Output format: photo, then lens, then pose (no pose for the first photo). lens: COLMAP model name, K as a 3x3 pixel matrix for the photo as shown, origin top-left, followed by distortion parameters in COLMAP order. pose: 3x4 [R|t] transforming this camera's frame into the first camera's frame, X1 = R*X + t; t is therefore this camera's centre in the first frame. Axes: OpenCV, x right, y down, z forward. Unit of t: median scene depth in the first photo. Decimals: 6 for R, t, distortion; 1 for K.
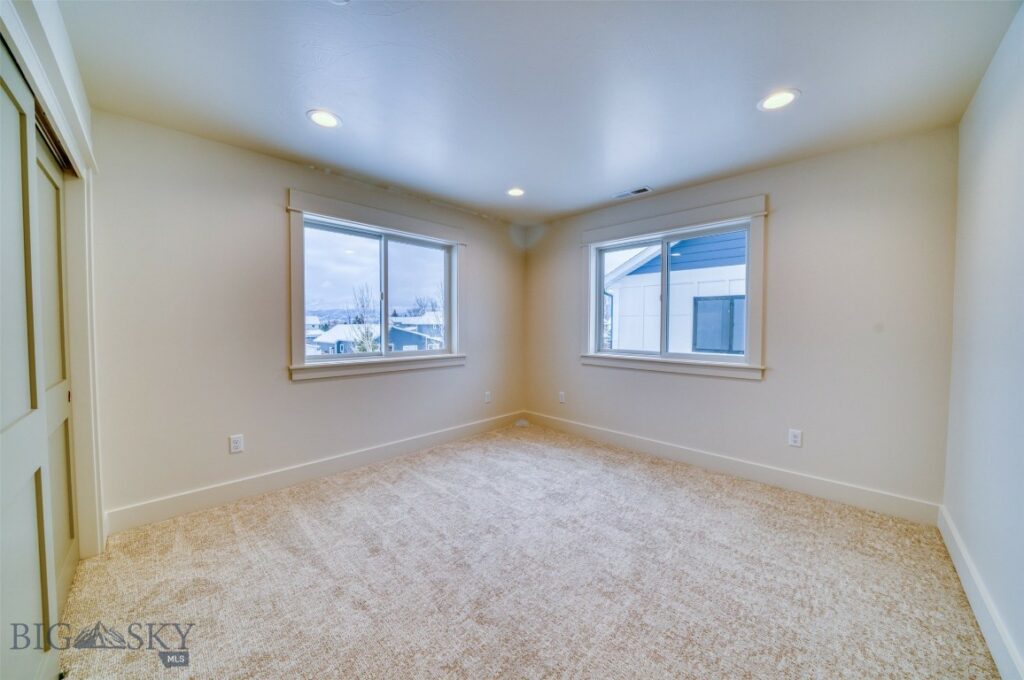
lens RADIAL K [[352.6, 0, 509.2], [0, 352.6, 336.1], [0, 0, 1]] dist [-0.014440, 0.000095]
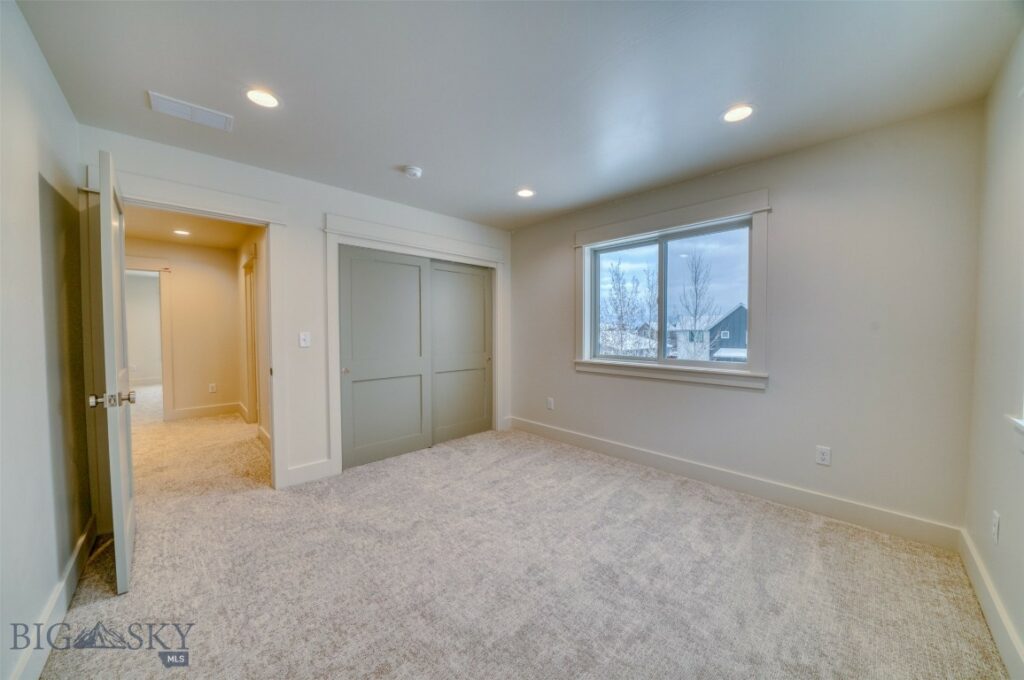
lens RADIAL K [[349.7, 0, 512.0], [0, 349.7, 340.0], [0, 0, 1]] dist [-0.021502, 0.000040]
pose [[-0.010664, 0.021684, -0.999708, 0.714436], [-0.030175, 0.999303, 0.021997, -0.015547], [0.999488, 0.030400, -0.010003, 0.708943]]
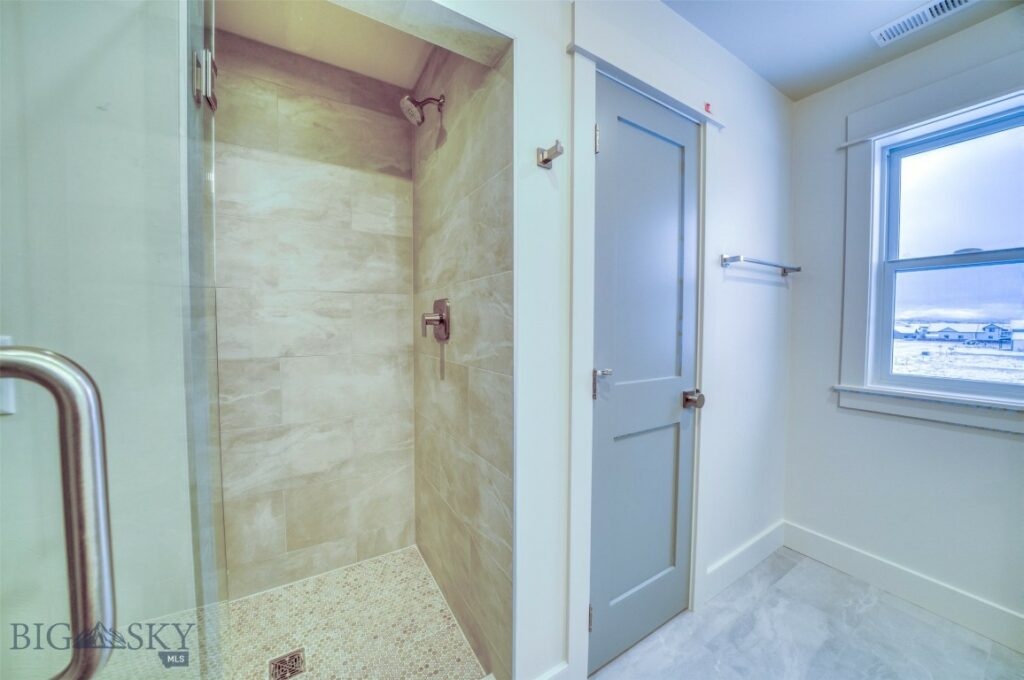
lens RADIAL K [[352.6, 0, 509.2], [0, 352.6, 336.1], [0, 0, 1]] dist [-0.014440, 0.000095]
pose [[-0.245876, 0.033841, -0.968710, 0.157851], [-0.033991, 0.998475, 0.043508, -0.011797], [0.968705, 0.043625, -0.244350, 0.515889]]
